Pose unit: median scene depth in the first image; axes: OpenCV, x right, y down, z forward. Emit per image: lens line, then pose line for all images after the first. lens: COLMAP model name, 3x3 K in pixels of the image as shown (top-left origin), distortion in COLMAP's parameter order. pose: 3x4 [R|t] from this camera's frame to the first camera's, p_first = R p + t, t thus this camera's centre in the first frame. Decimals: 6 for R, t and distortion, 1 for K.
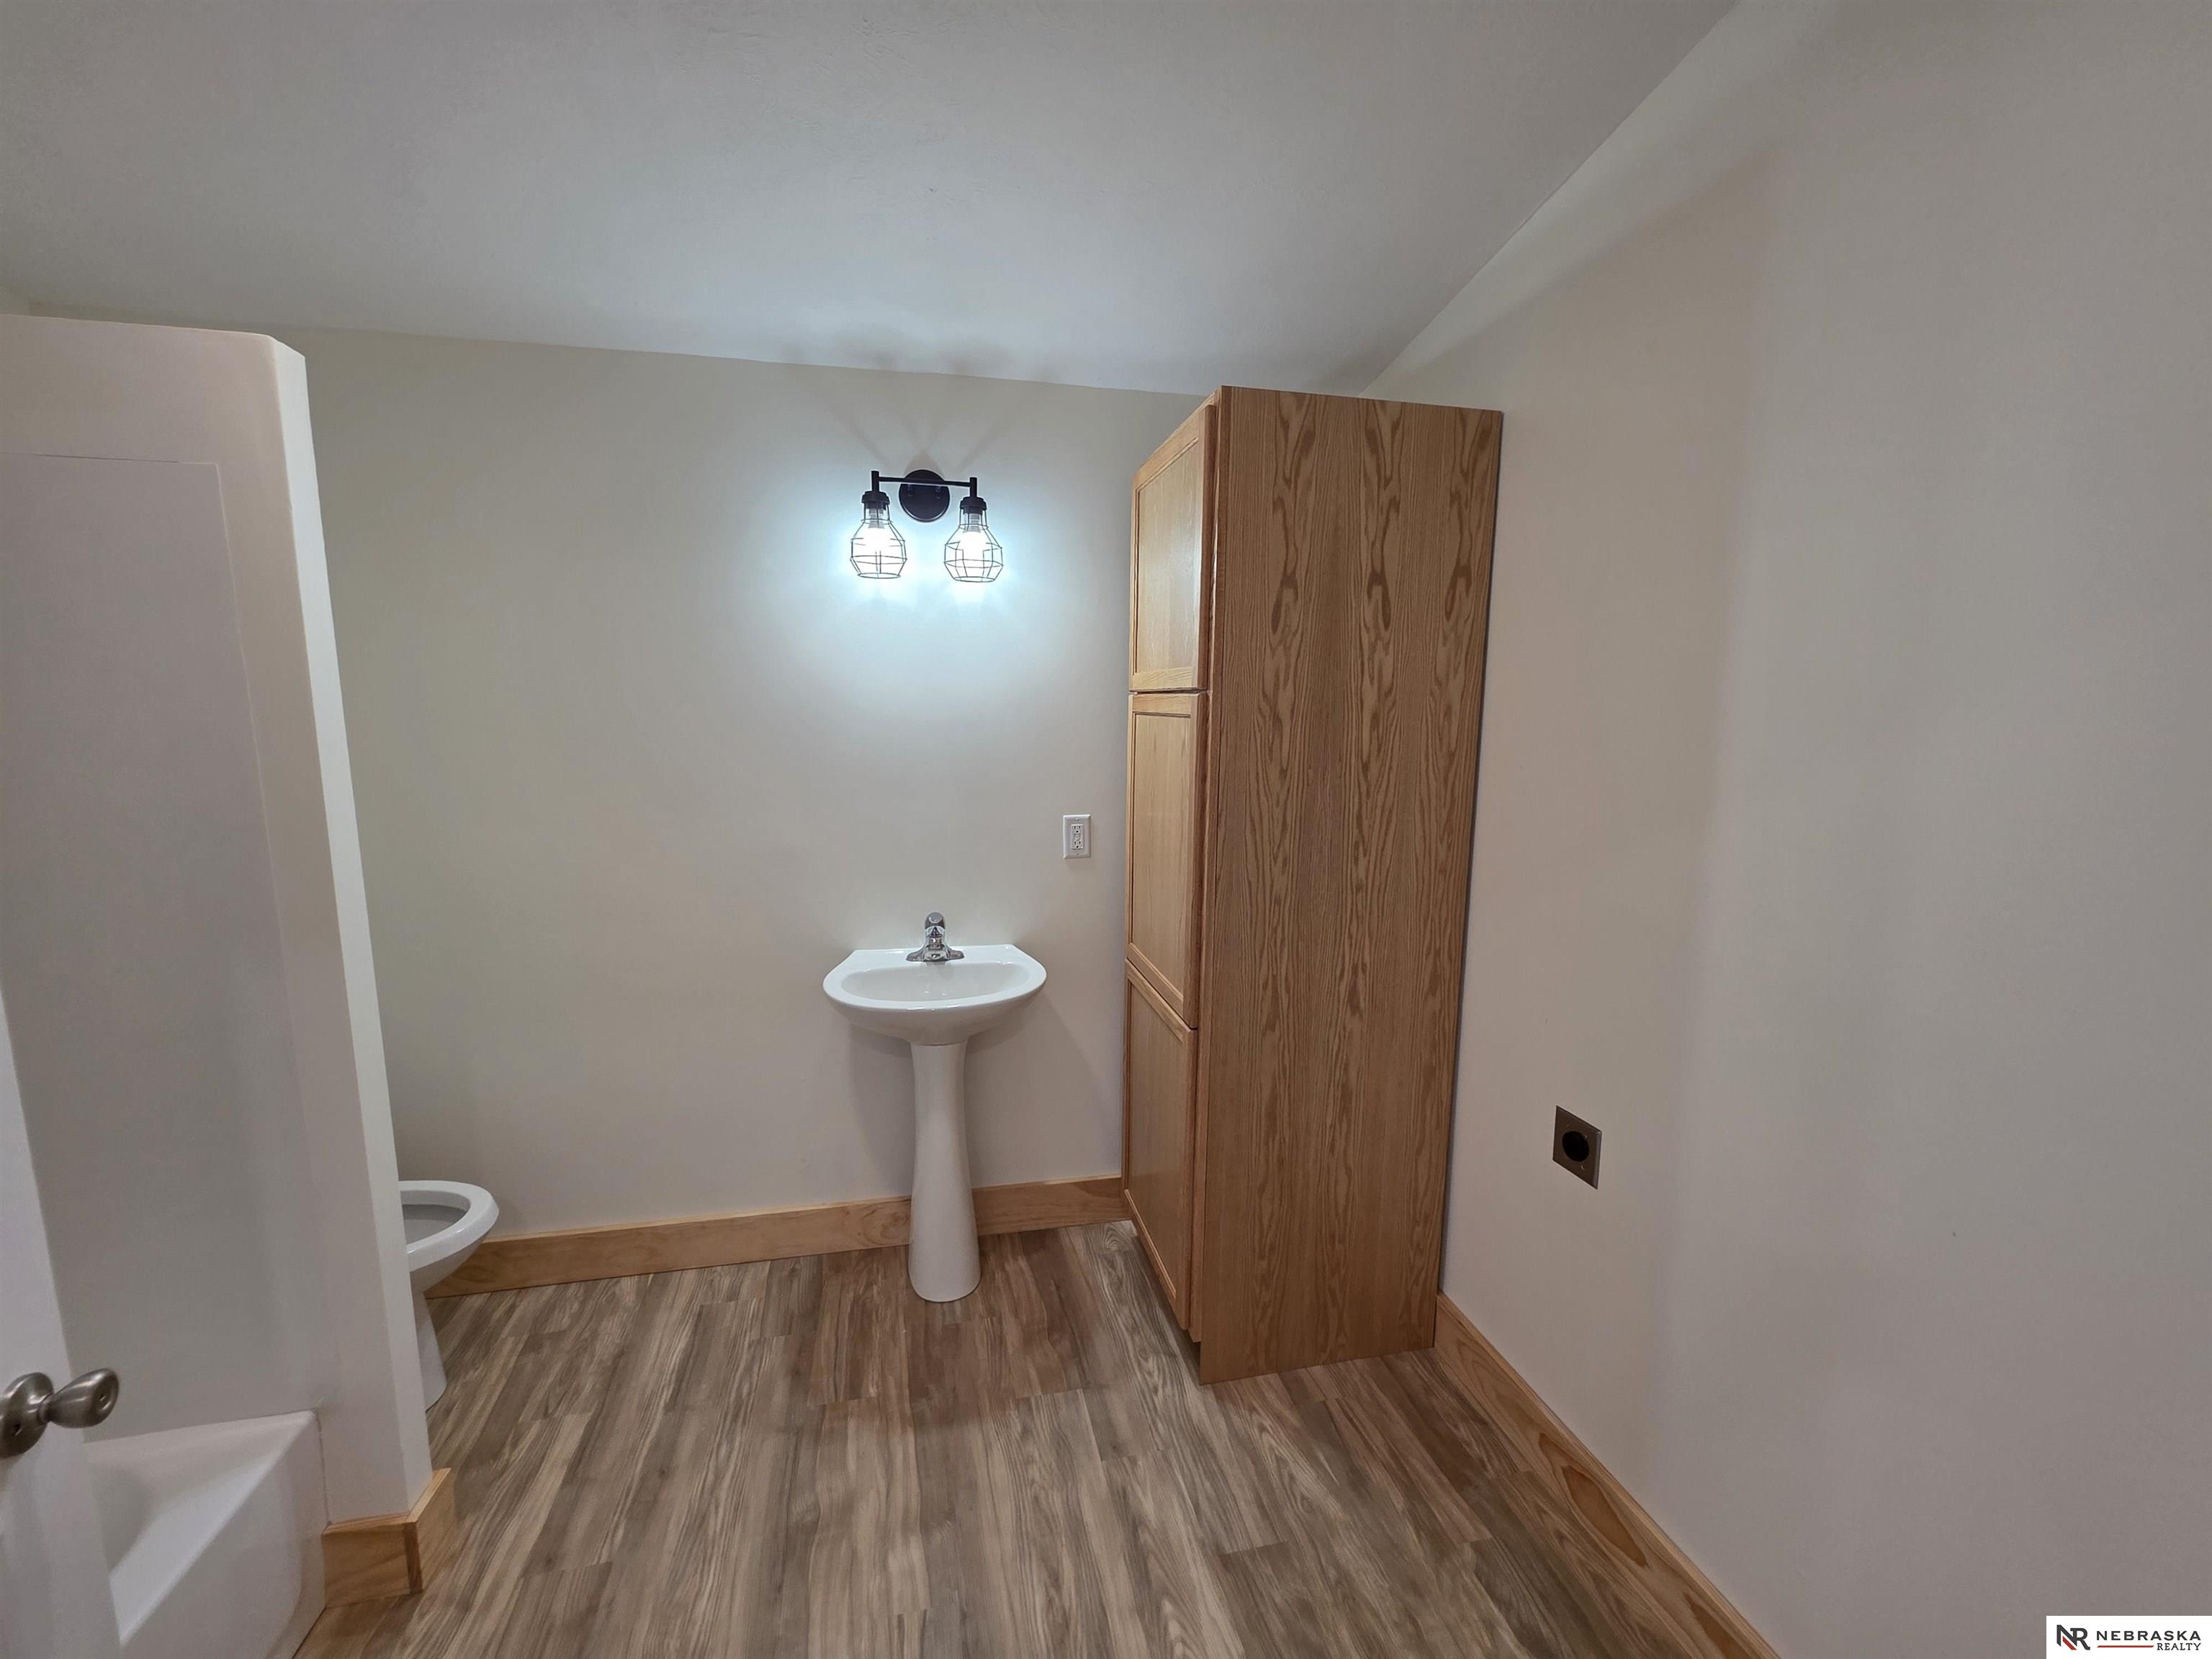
lens RADIAL K [[885.4, 0, 1099.6], [0, 885.4, 828.5], [0, 0, 1]] dist [-0.001766, 0.000750]
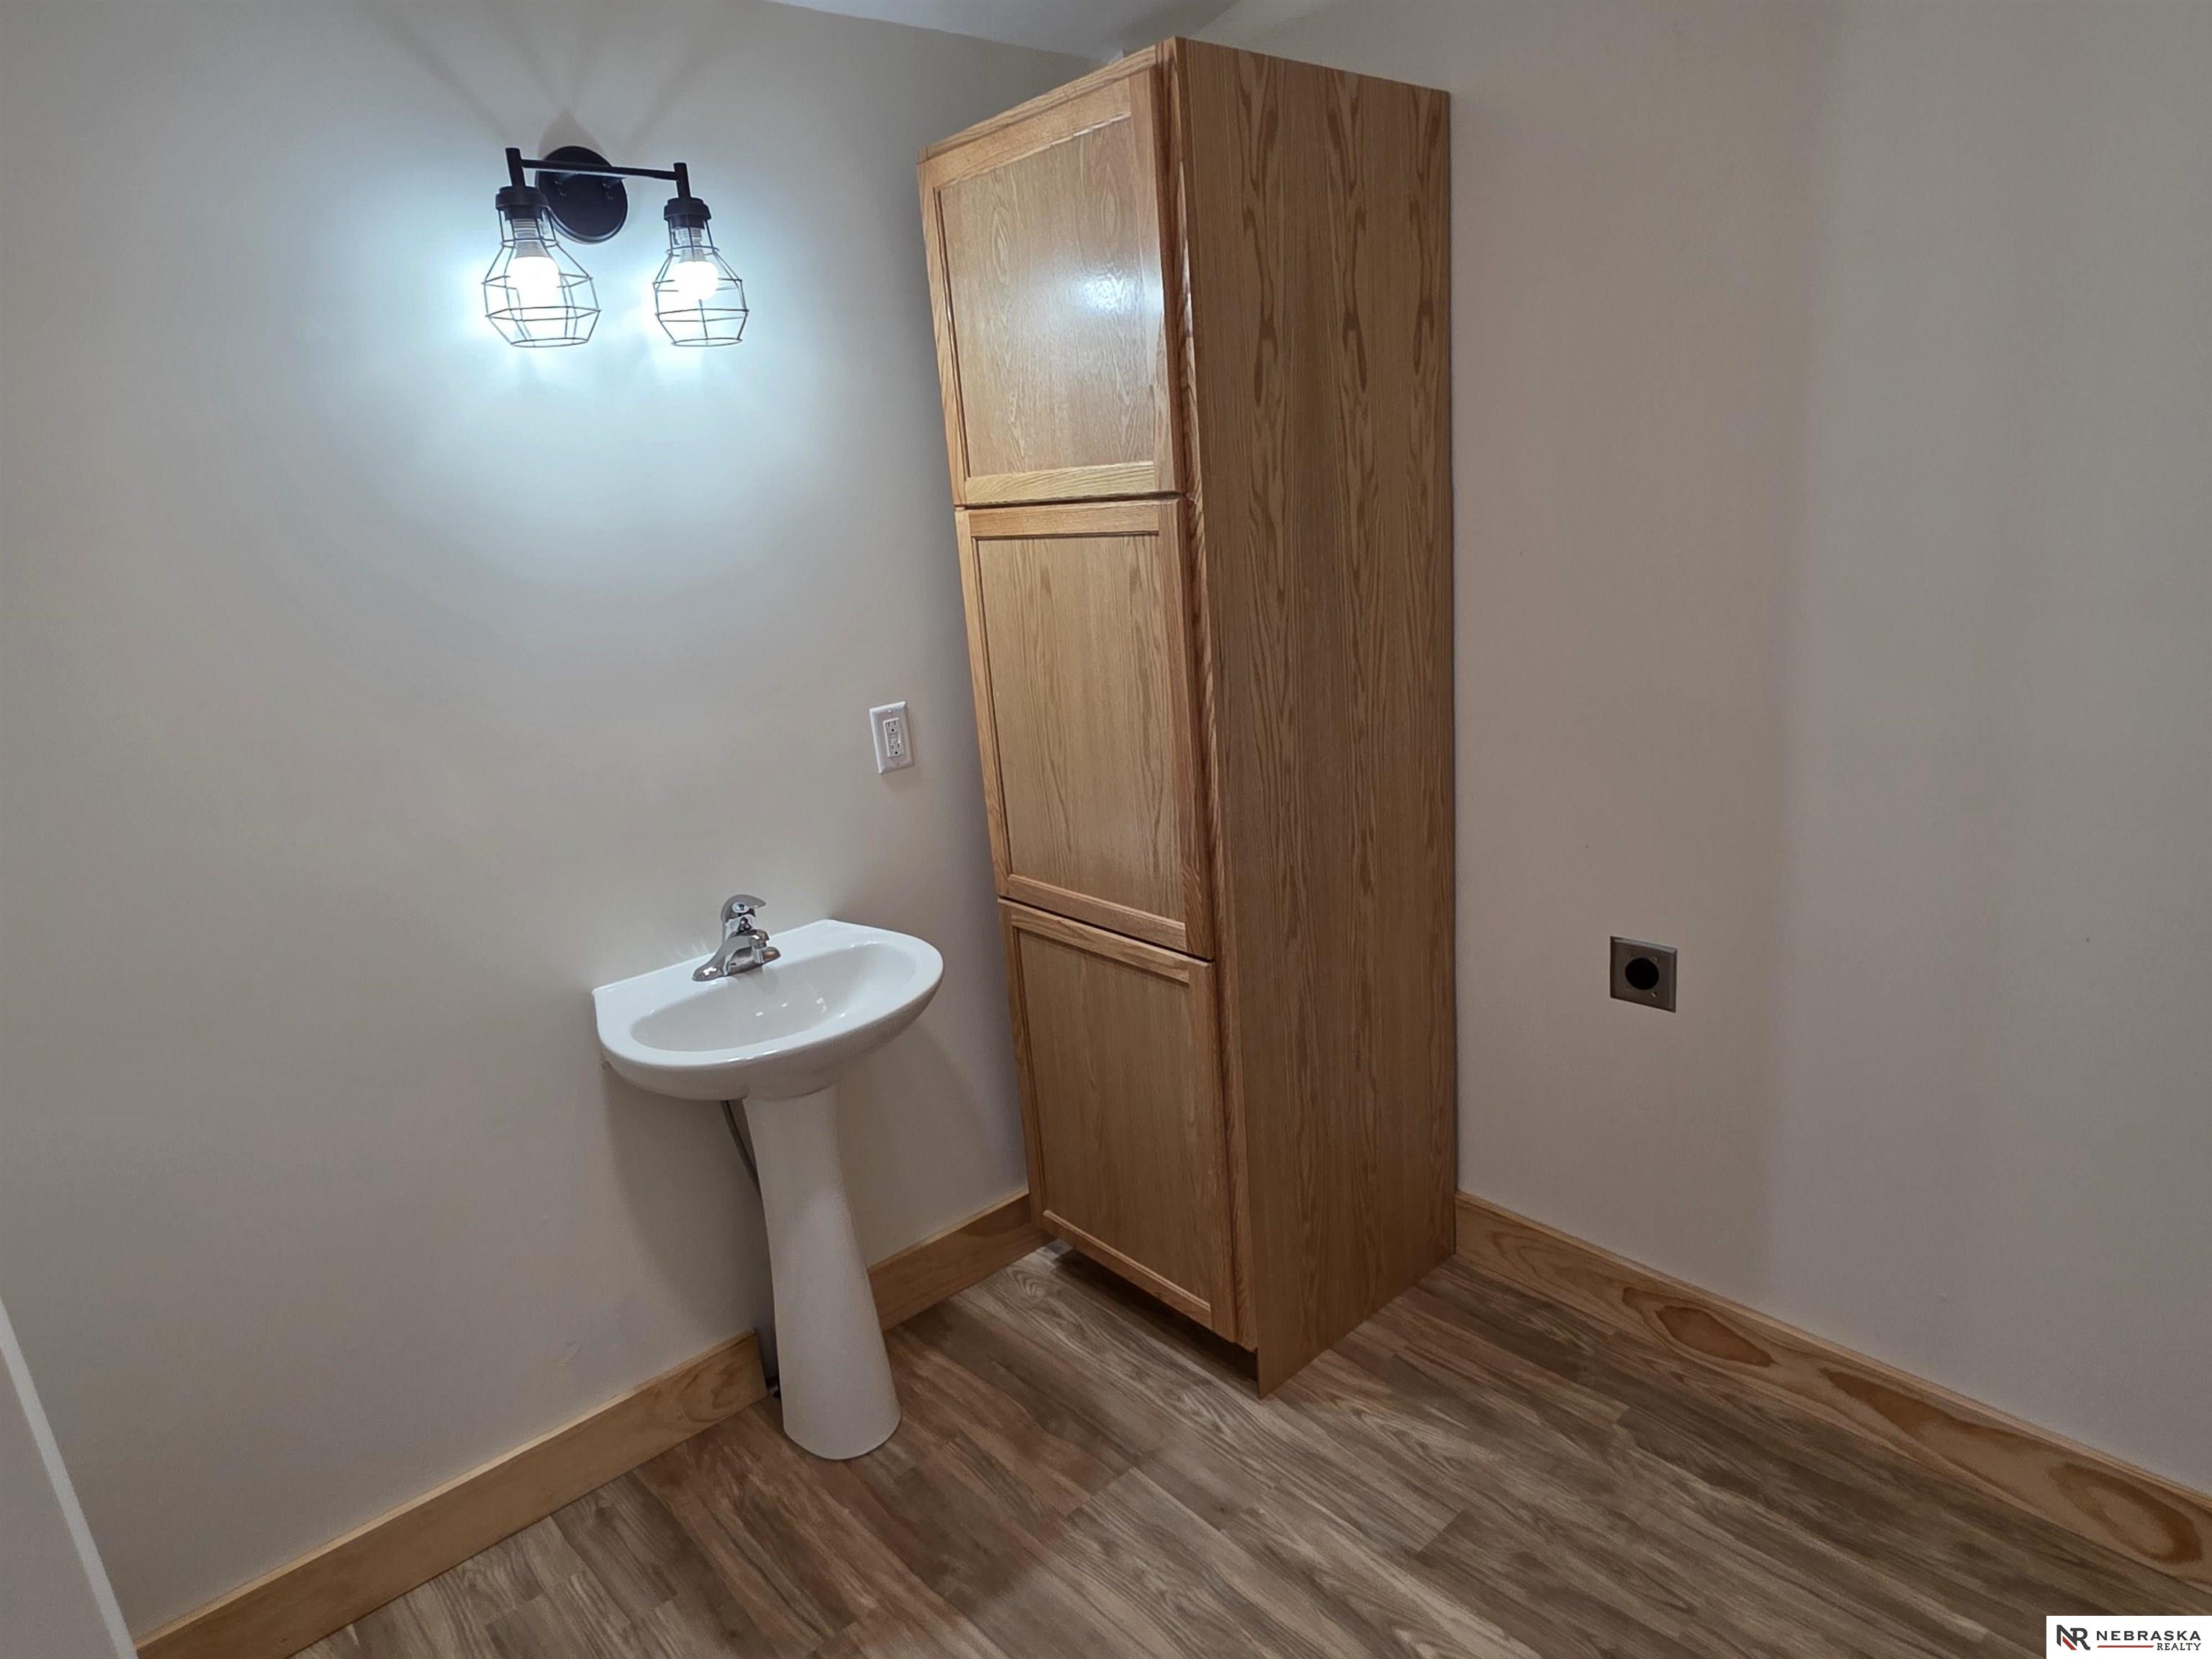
lens RADIAL K [[1280.8, 0, 1105.7], [0, 1280.8, 839.3], [0, 0, 1]] dist [-0.004918, 0.003416]
pose [[0.874346, -0.209240, 0.437879, -0.408514], [0.157068, 0.975724, 0.152619, -0.048314], [-0.459183, -0.064665, 0.885985, 0.097086]]
